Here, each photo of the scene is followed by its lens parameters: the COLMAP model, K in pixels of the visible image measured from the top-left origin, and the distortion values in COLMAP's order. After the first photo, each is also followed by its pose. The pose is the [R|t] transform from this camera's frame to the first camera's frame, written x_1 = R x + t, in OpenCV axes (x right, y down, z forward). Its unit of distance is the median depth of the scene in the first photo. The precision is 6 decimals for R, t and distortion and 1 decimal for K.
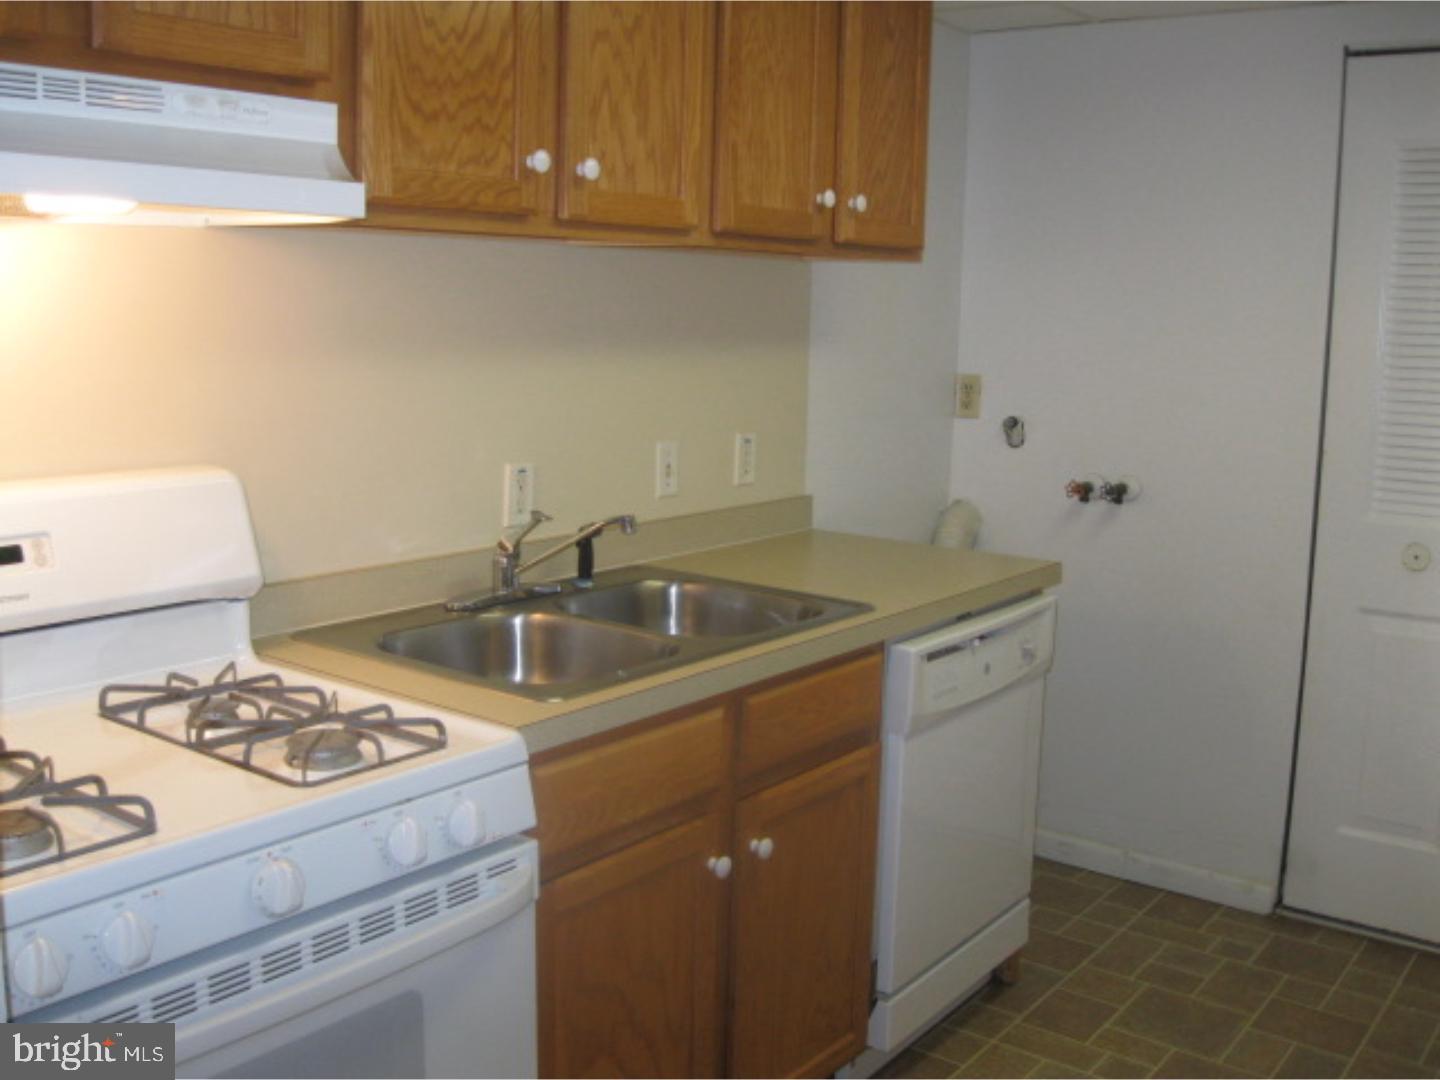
lens RADIAL K [[1503.4, 0, 720.0], [0, 1503.4, 540.0], [0, 0, 1]] dist [-0.118858, 0.001568]
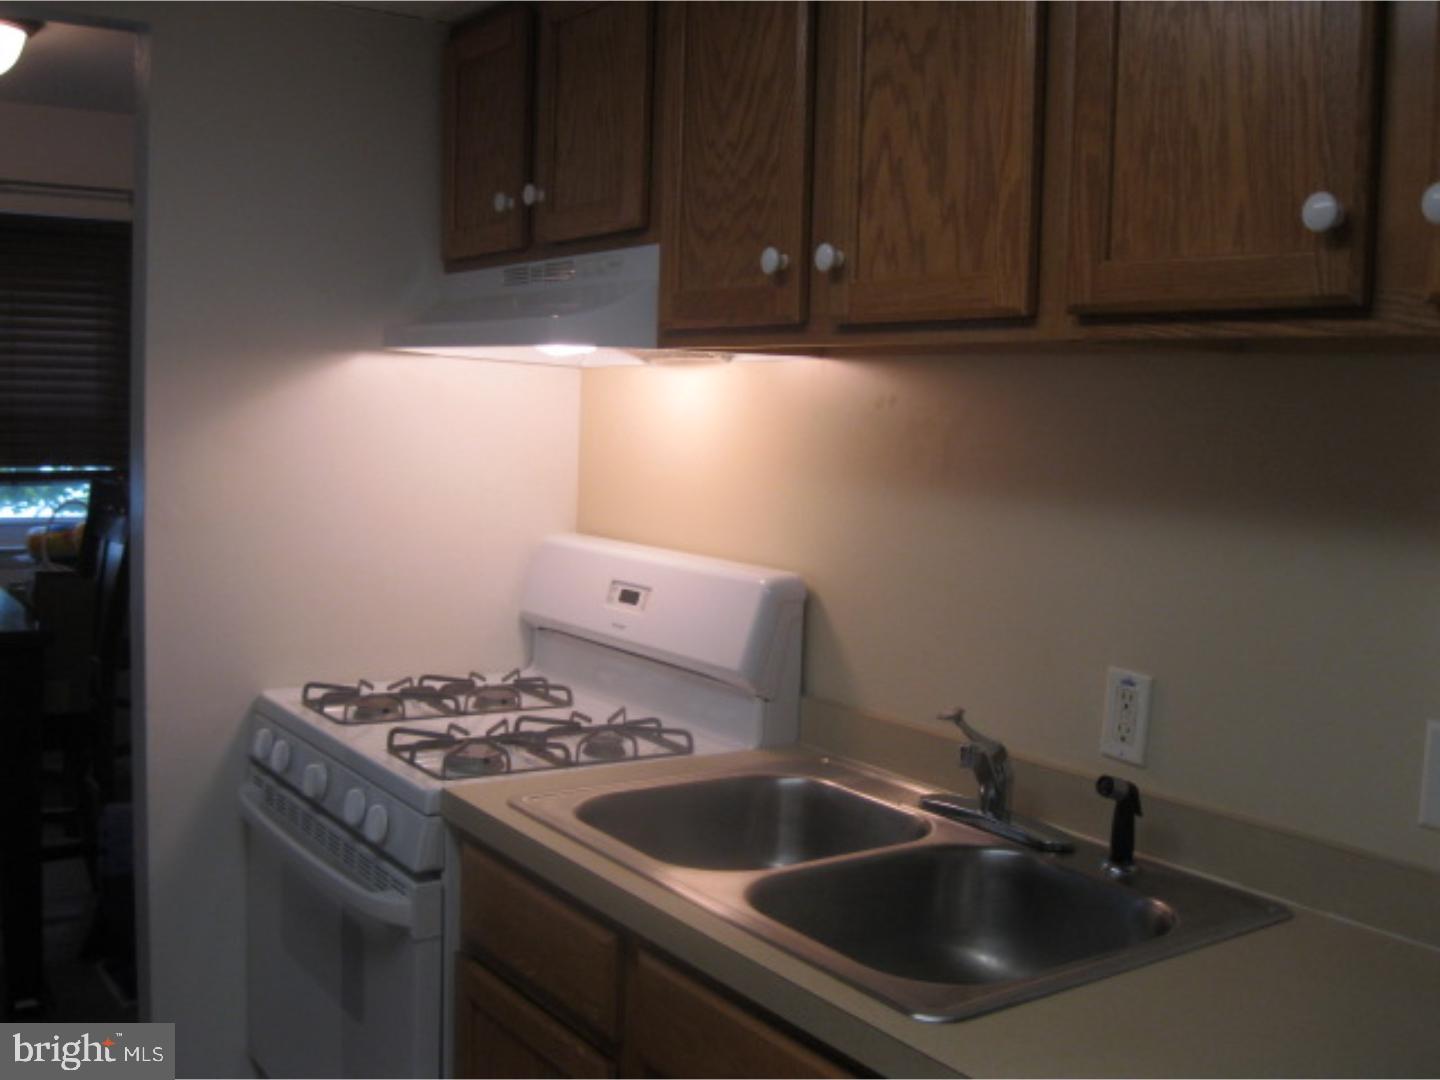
lens RADIAL K [[1467.1, 0, 669.5], [0, 1467.1, 539.0], [0, 0, 1]] dist [-0.113045, 0.017019]
pose [[-0.303269, 0.043265, -0.951922, 0.660376], [-0.192343, 0.975627, 0.105620, -0.163608], [0.933291, 0.215127, -0.287556, 1.140076]]
